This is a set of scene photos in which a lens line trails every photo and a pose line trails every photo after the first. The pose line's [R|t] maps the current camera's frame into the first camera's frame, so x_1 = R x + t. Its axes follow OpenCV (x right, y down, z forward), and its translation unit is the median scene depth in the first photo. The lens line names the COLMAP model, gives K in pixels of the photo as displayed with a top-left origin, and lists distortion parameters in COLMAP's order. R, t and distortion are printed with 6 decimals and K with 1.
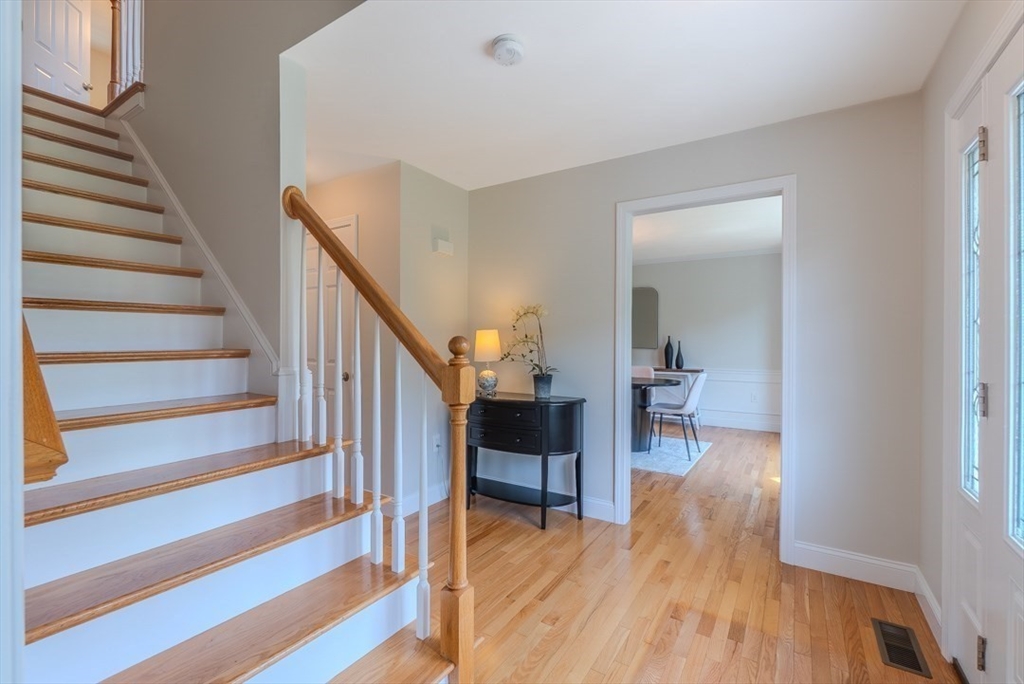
lens RADIAL K [[443.5, 0, 511.1], [0, 443.5, 341.2], [0, 0, 1]] dist [0.000312, 0.000017]
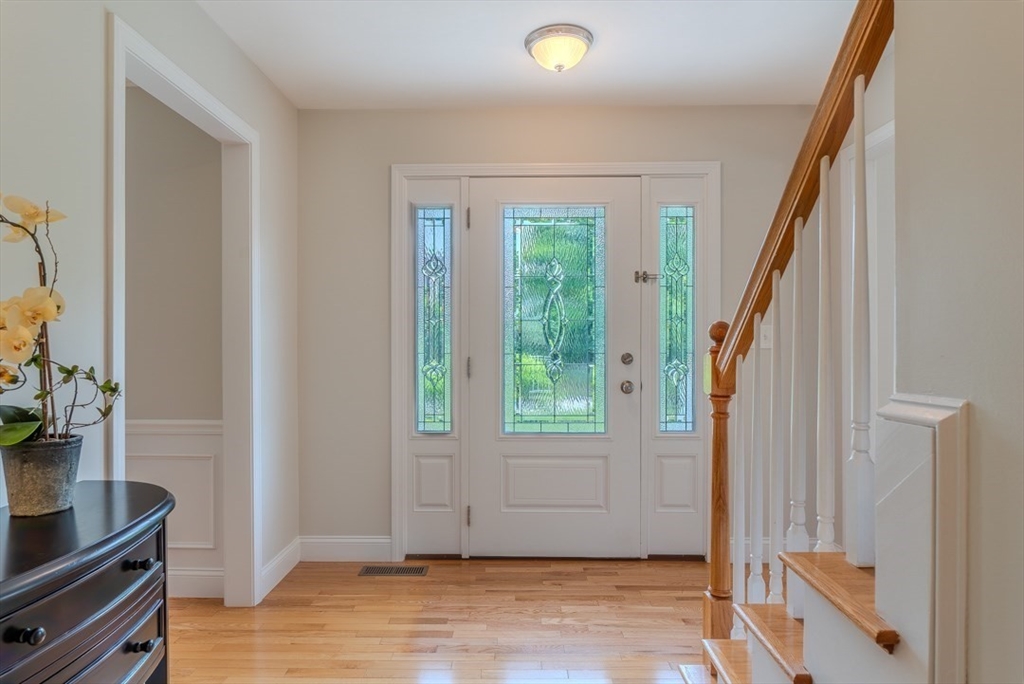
lens RADIAL K [[611.3, 0, 511.6], [0, 611.3, 342.3], [0, 0, 1]] dist [0.000949, 0.000124]
pose [[-0.532719, -0.005802, 0.846272, -0.709776], [-0.000580, 0.999979, 0.006490, 0.017723], [-0.846292, 0.002967, -0.532711, 1.496488]]
